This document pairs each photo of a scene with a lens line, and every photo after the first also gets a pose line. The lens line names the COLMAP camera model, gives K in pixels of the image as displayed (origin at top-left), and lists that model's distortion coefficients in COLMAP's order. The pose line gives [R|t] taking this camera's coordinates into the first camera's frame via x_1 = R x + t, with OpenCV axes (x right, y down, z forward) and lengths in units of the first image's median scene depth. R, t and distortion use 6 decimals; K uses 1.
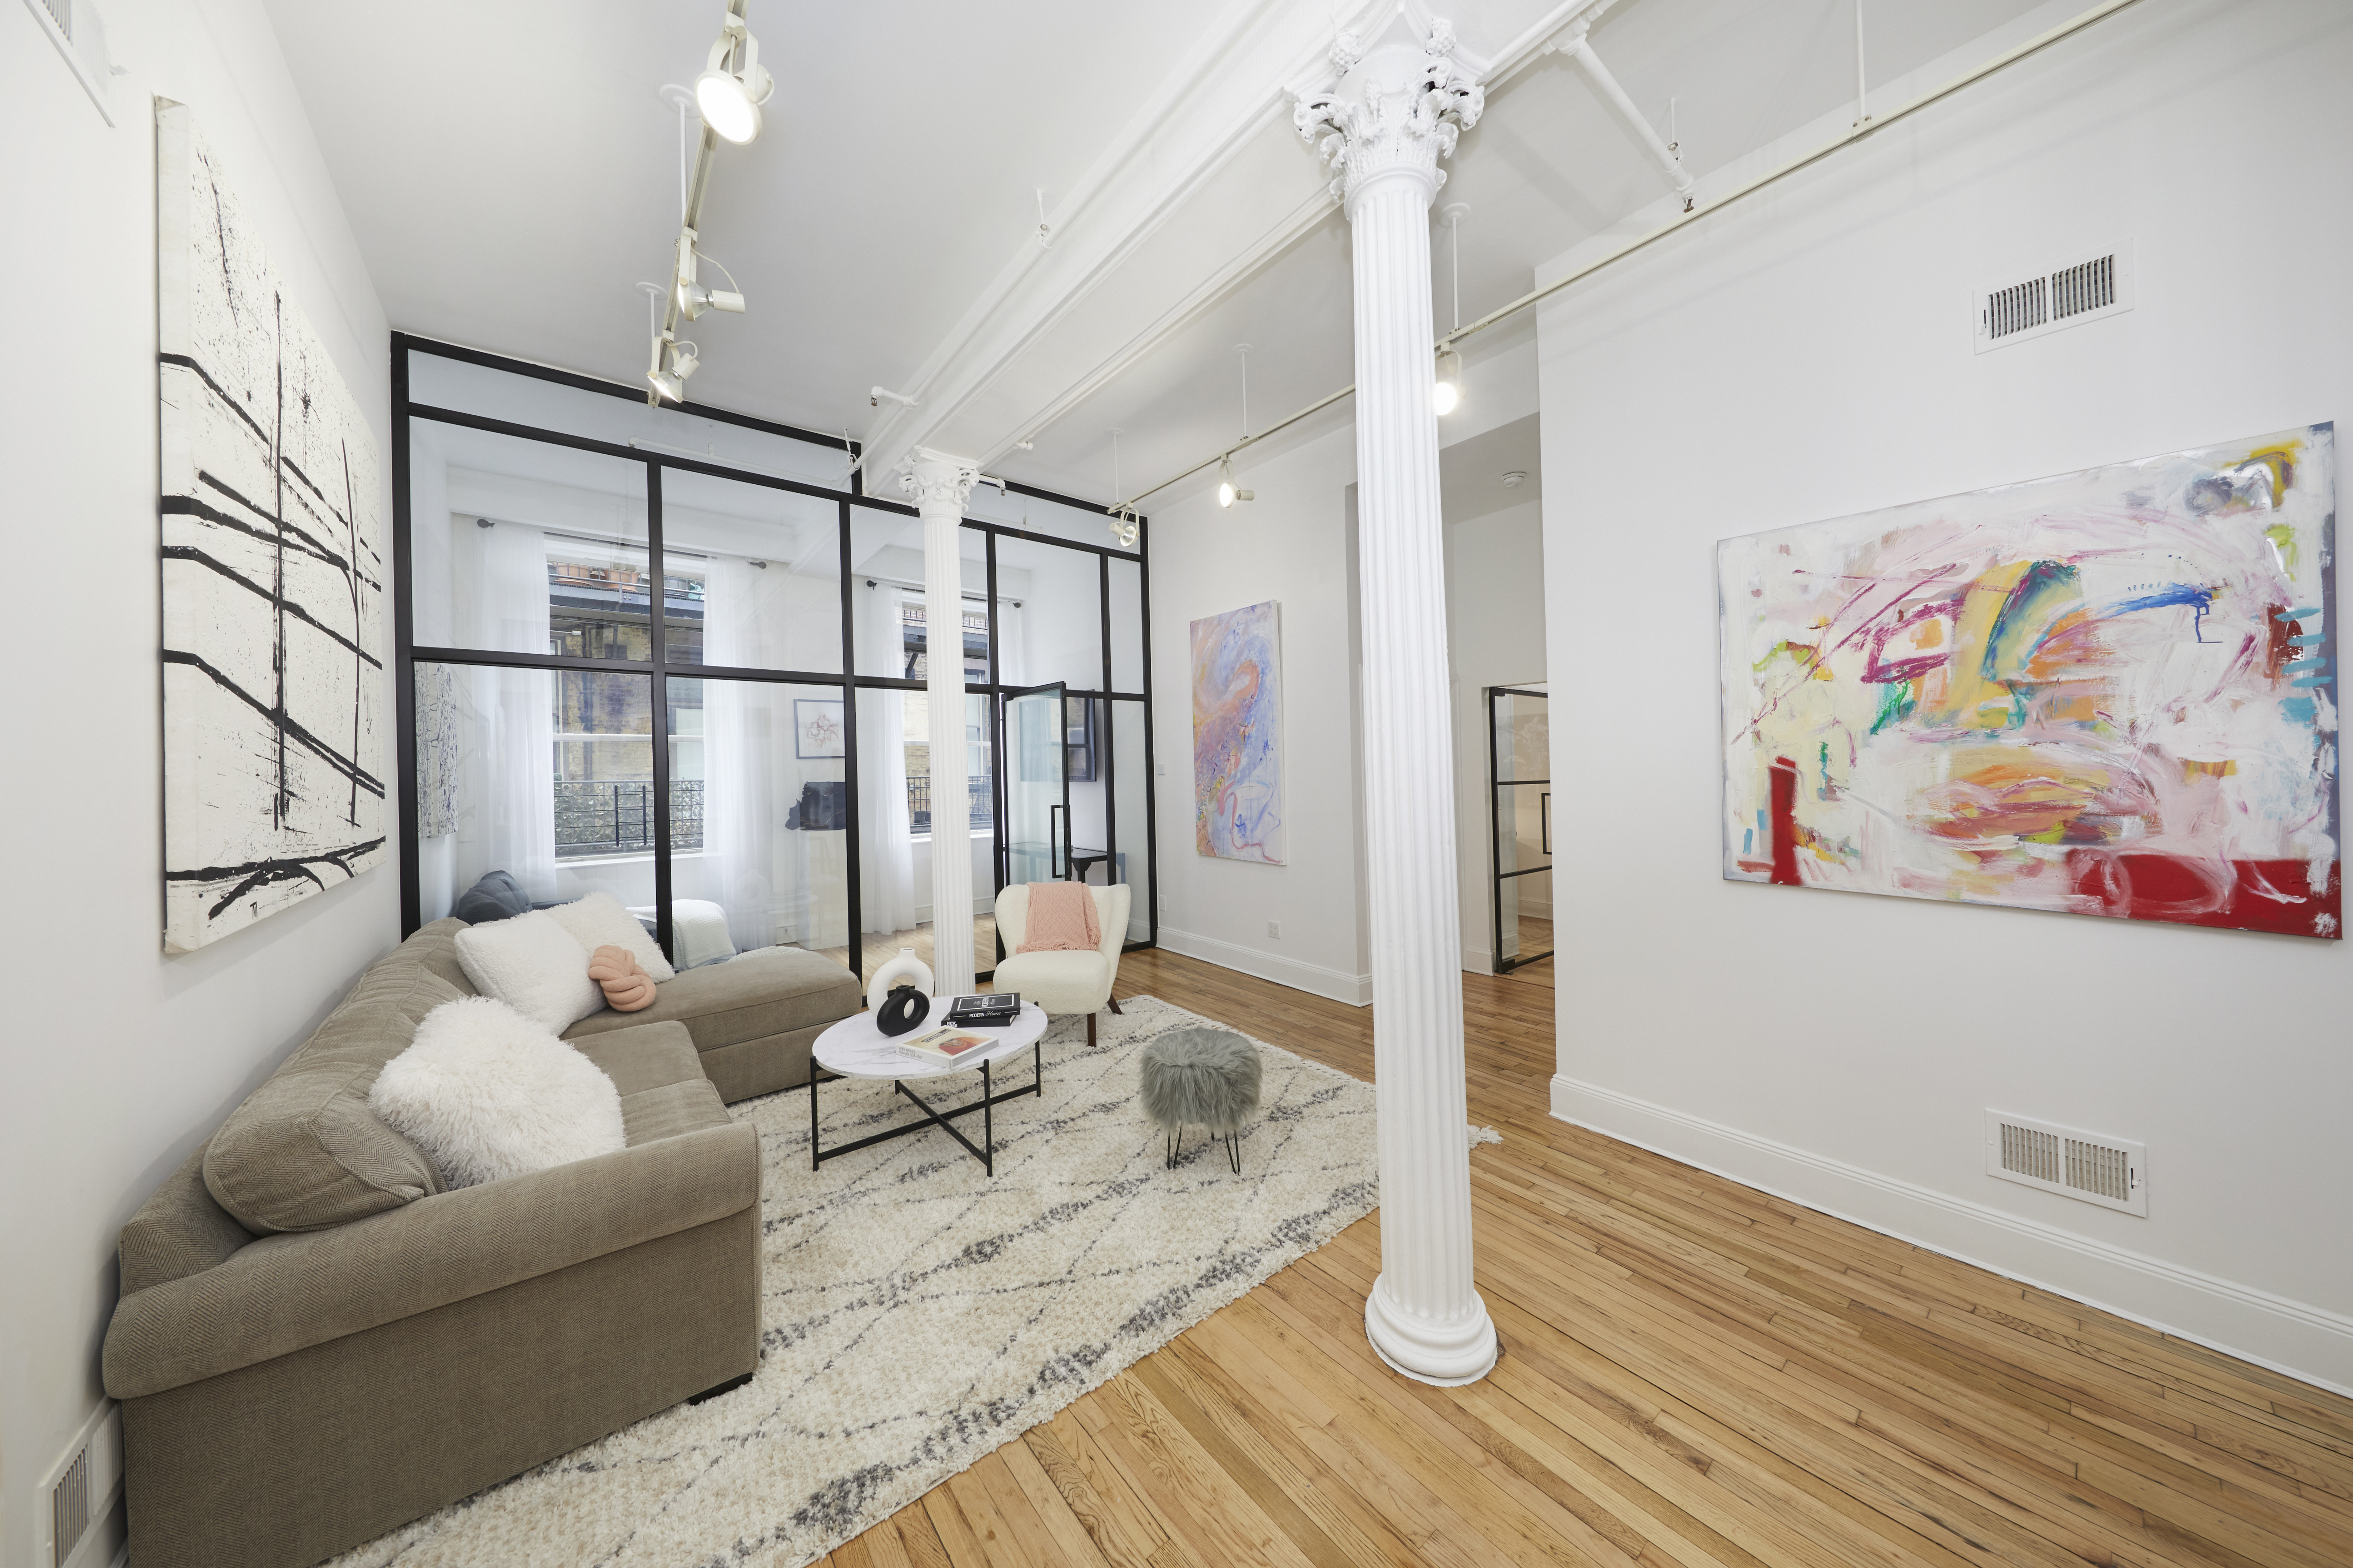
lens RADIAL K [[781.6, 0, 1231.4], [0, 781.6, 758.7], [0, 0, 1]] dist [-0.008119, -0.002206]
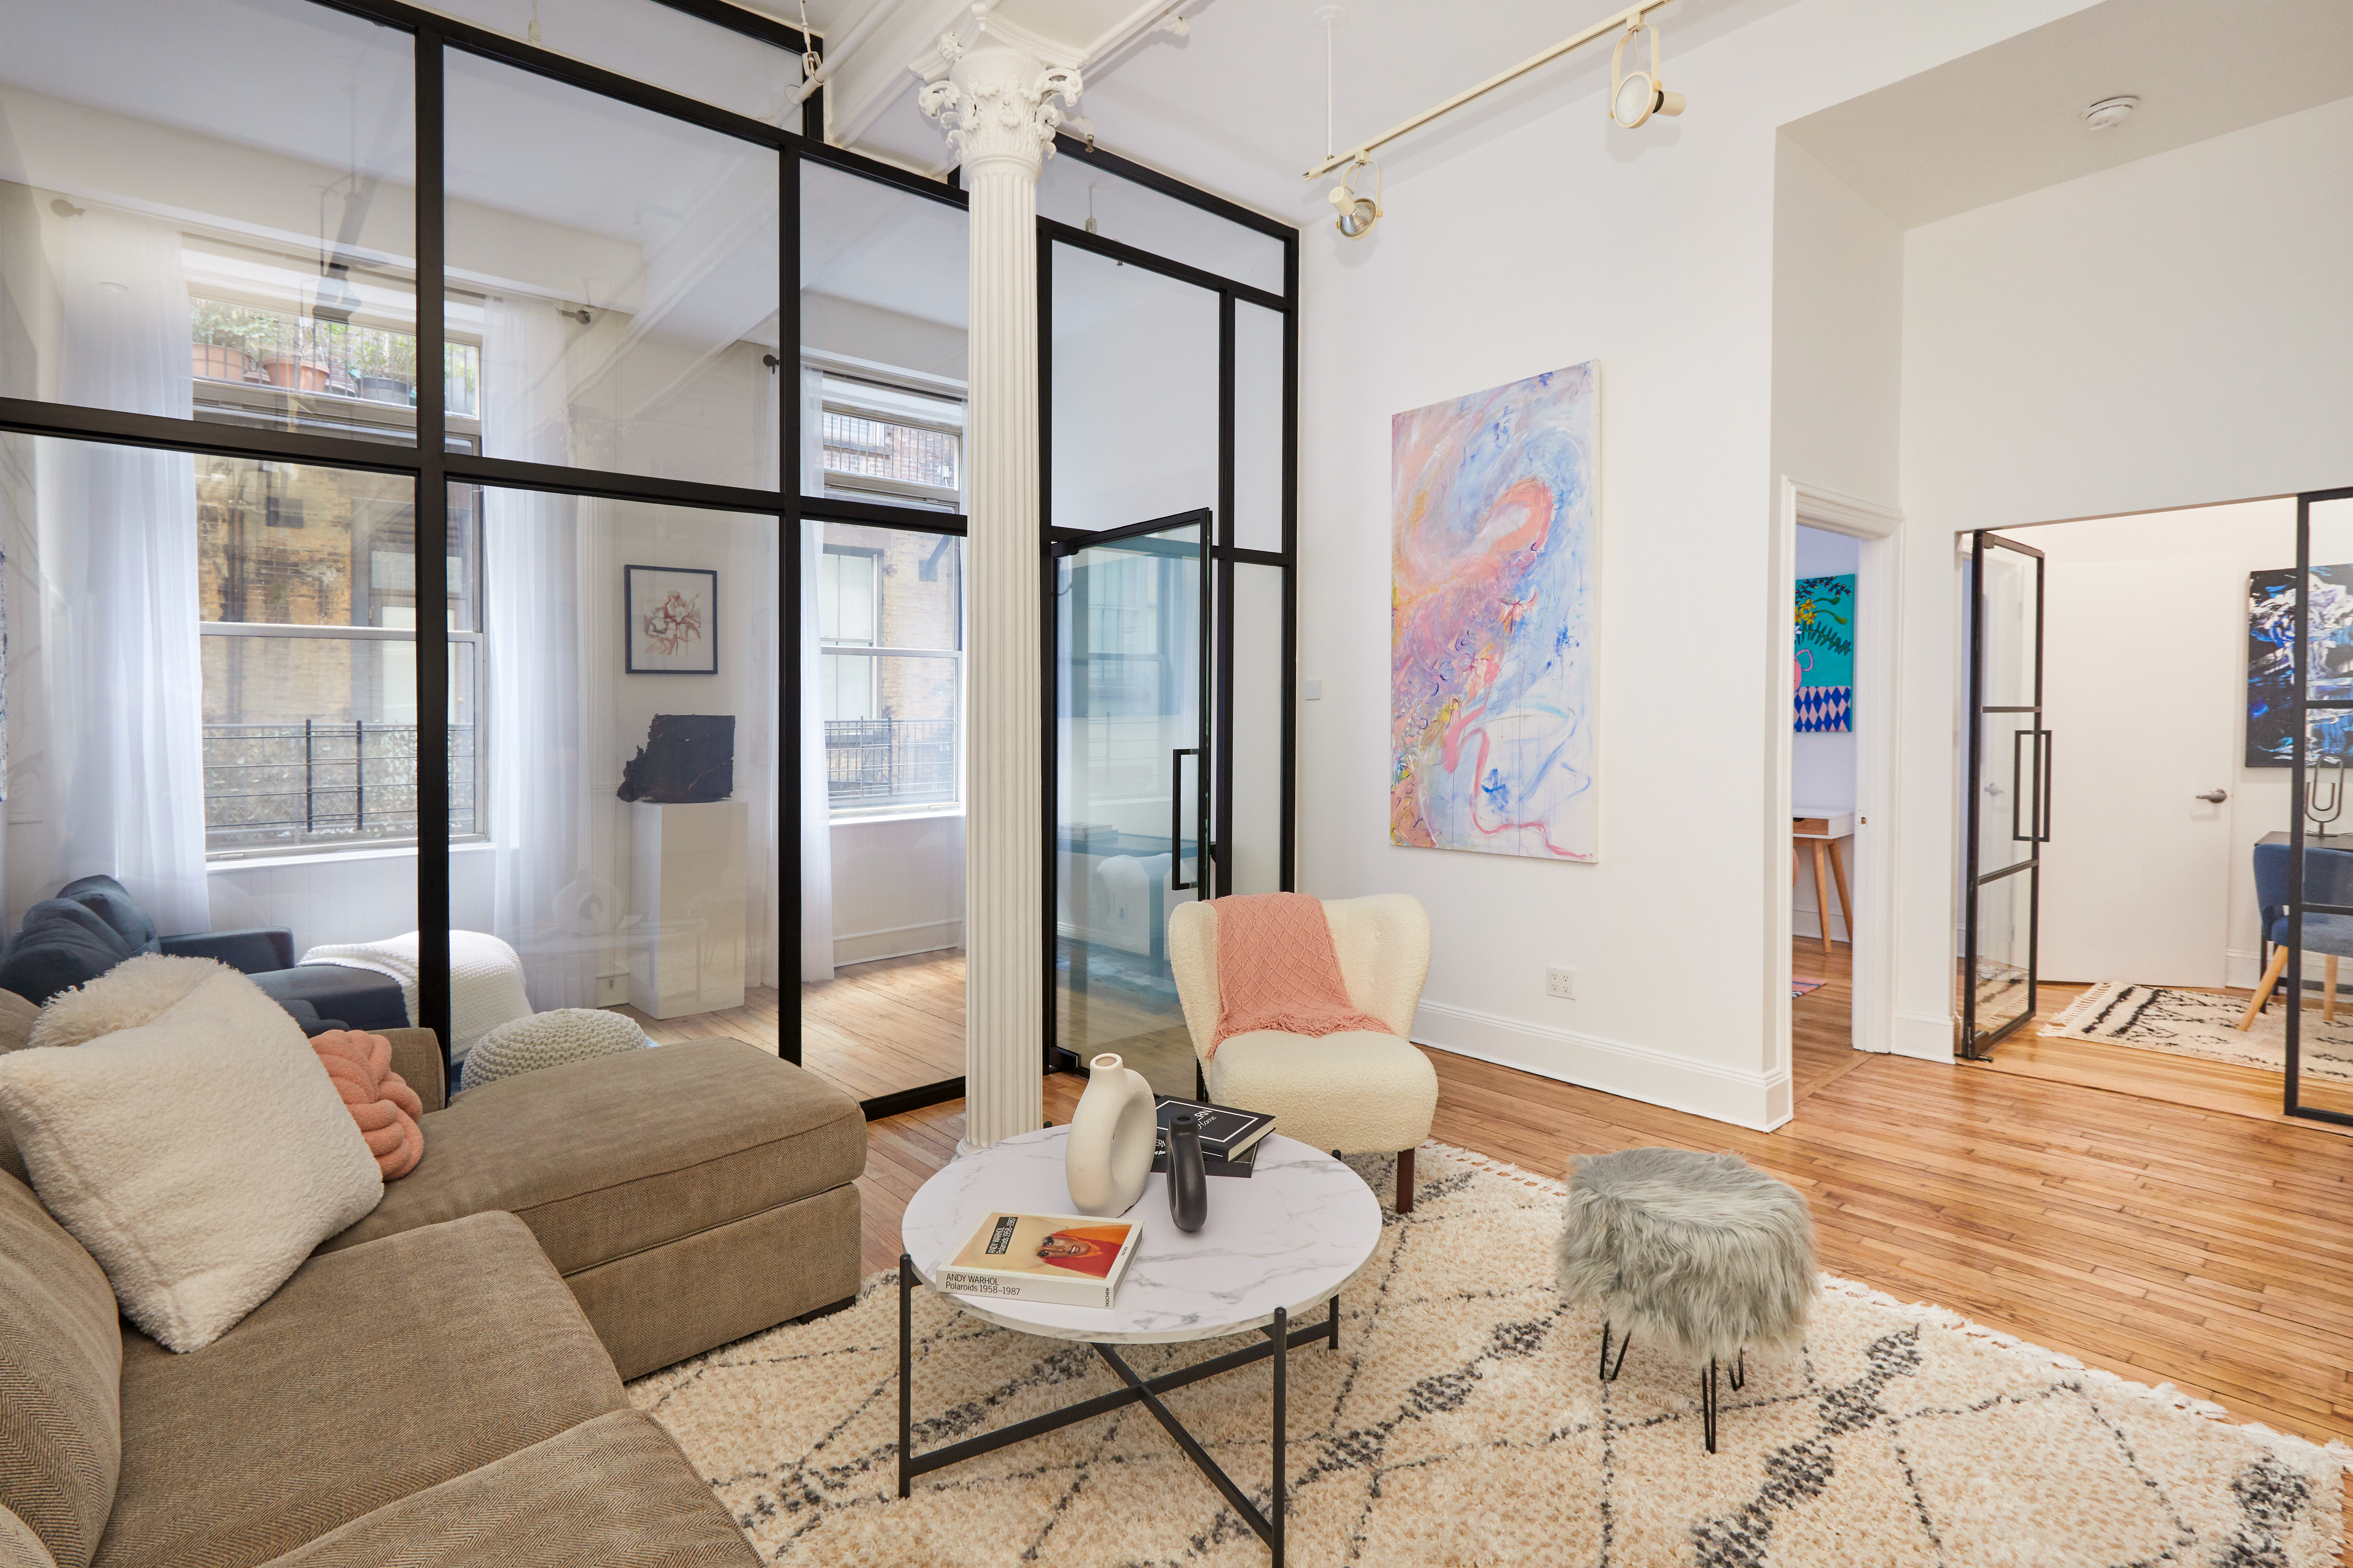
lens RADIAL K [[1129.1, 0, 1149.9], [0, 1129.1, 759.2], [0, 0, 1]] dist [-0.010729, -0.003314]
pose [[0.999693, -0.000623, 0.024768, -0.362753], [-0.000221, 0.999419, 0.034084, 0.056571], [-0.024775, -0.034079, 0.999112, 0.320251]]
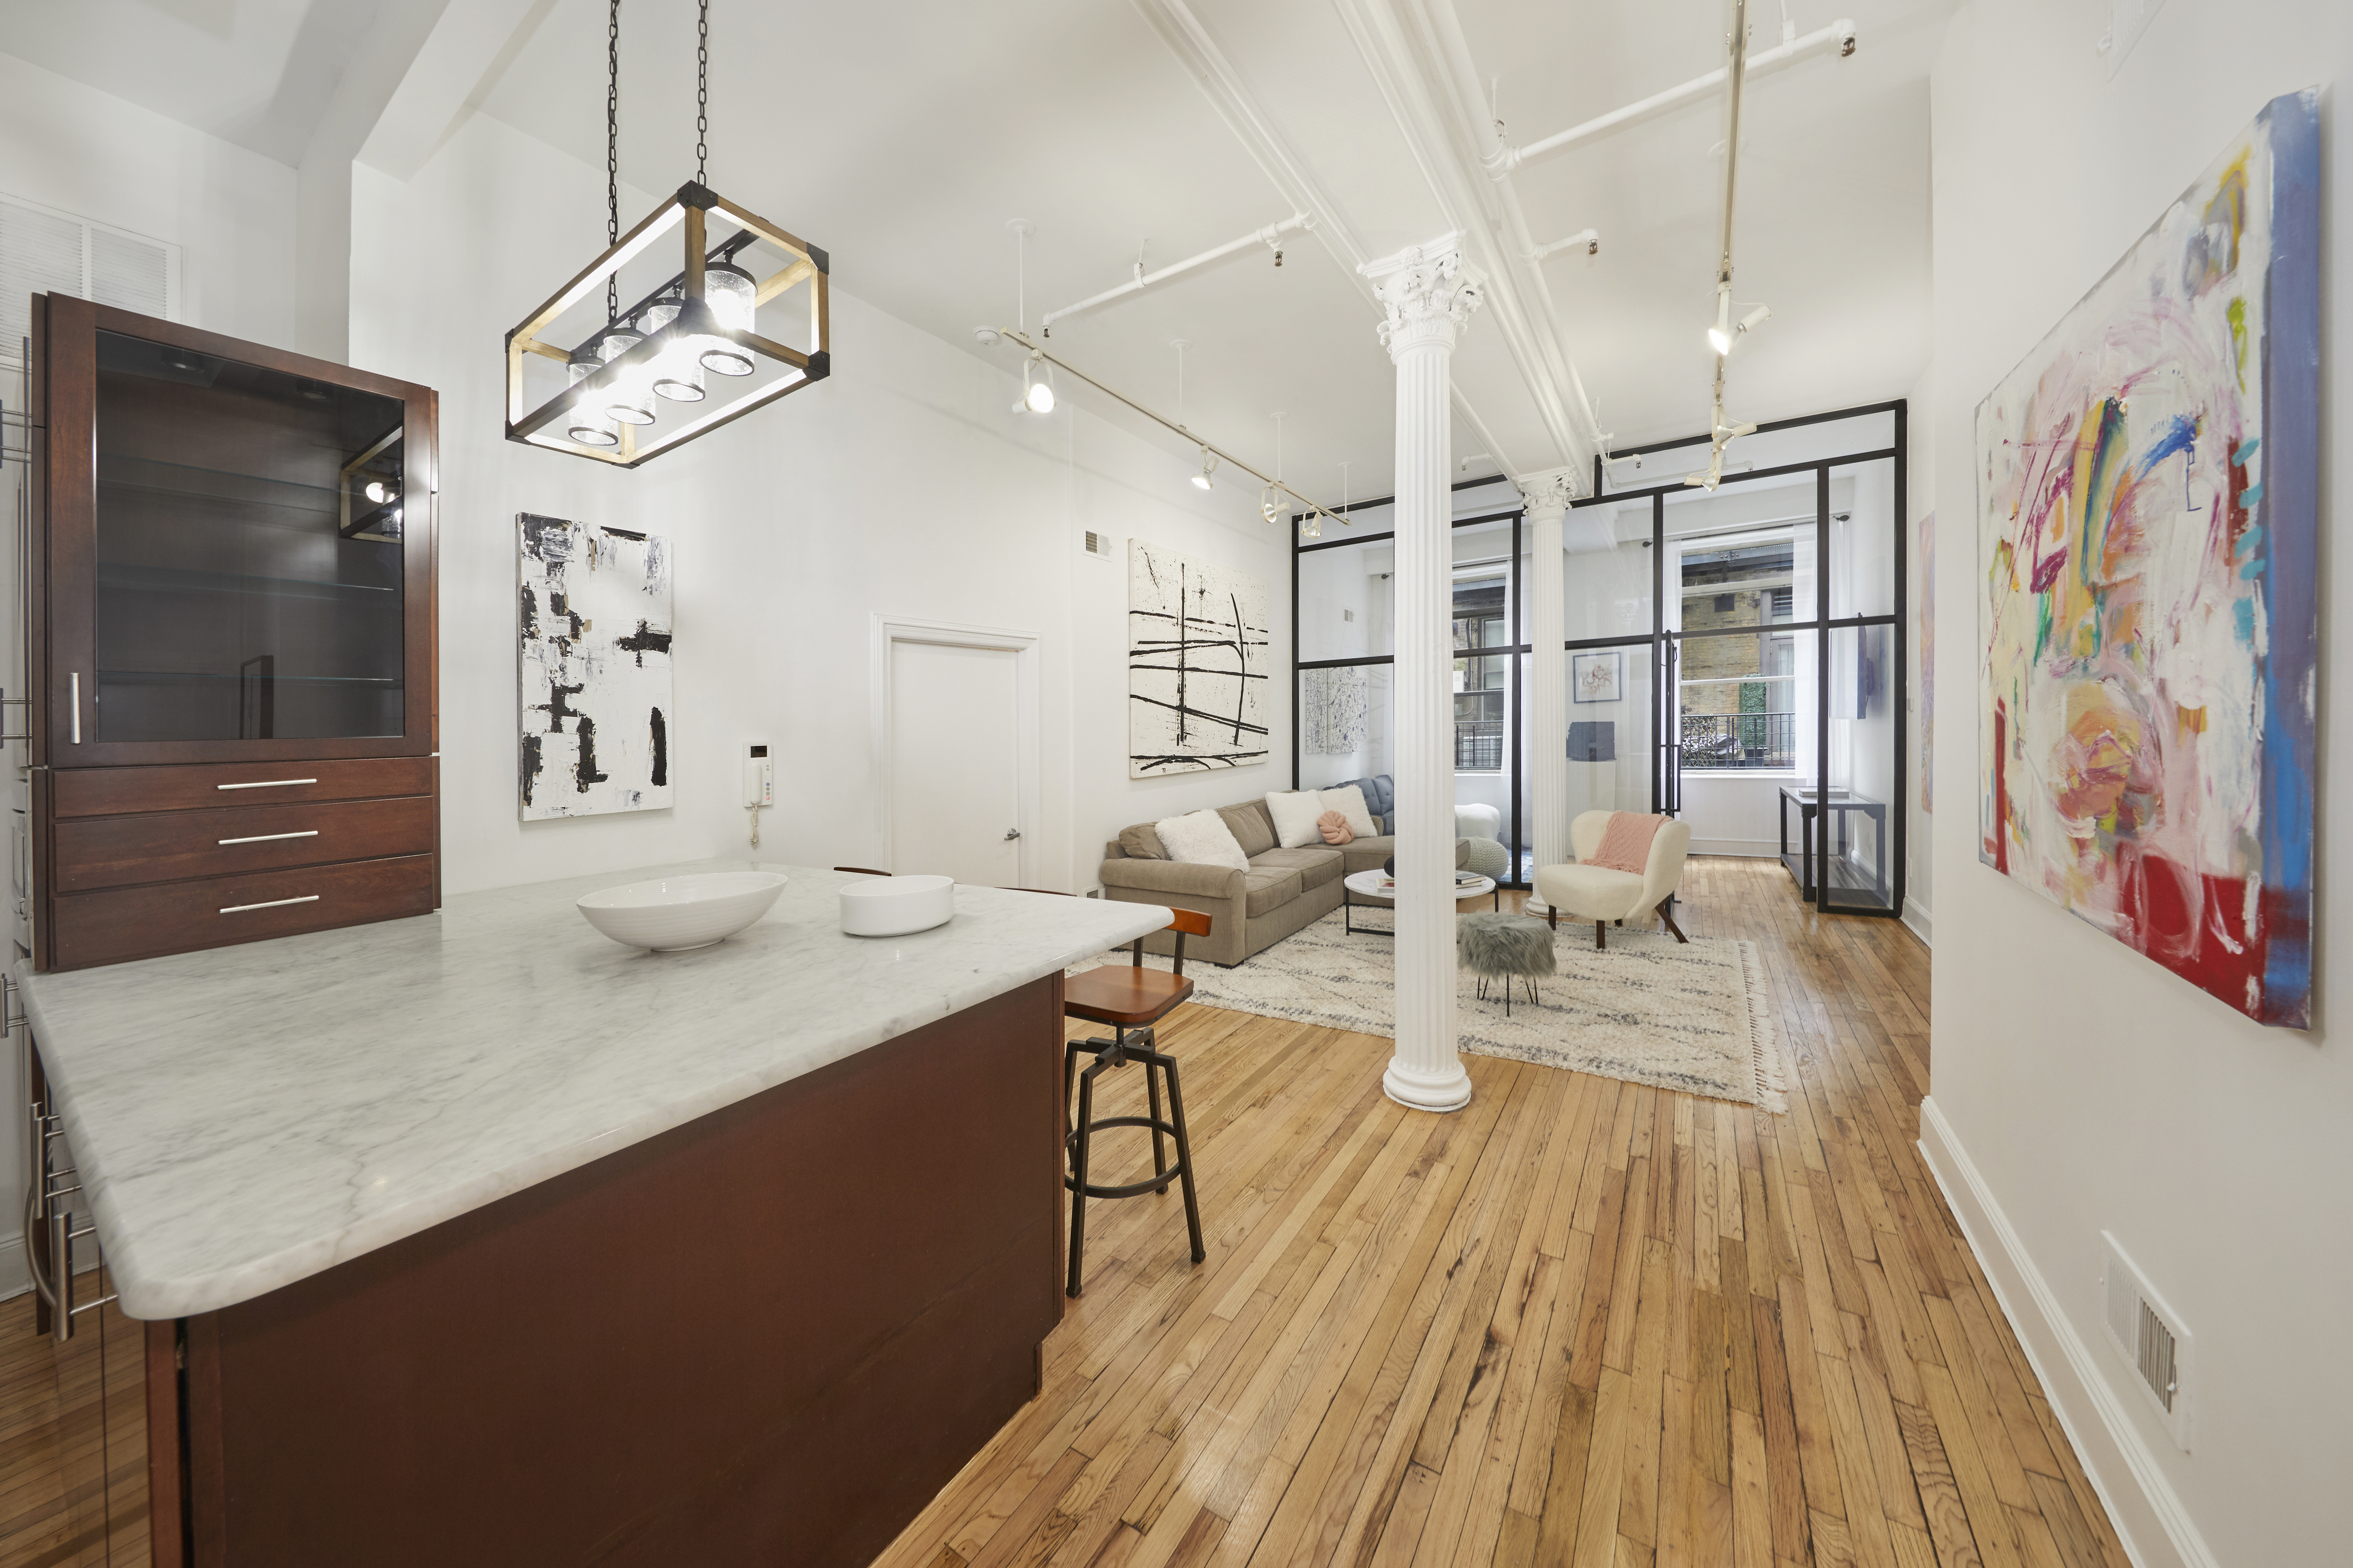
lens RADIAL K [[781.6, 0, 1183.7], [0, 781.6, 744.2], [0, 0, 1]] dist [-0.008119, -0.002206]
pose [[0.312523, 0.020986, -0.949678, 0.855761], [0.040414, 0.998557, 0.035365, -0.010527], [0.949050, -0.049432, 0.311224, 0.049823]]
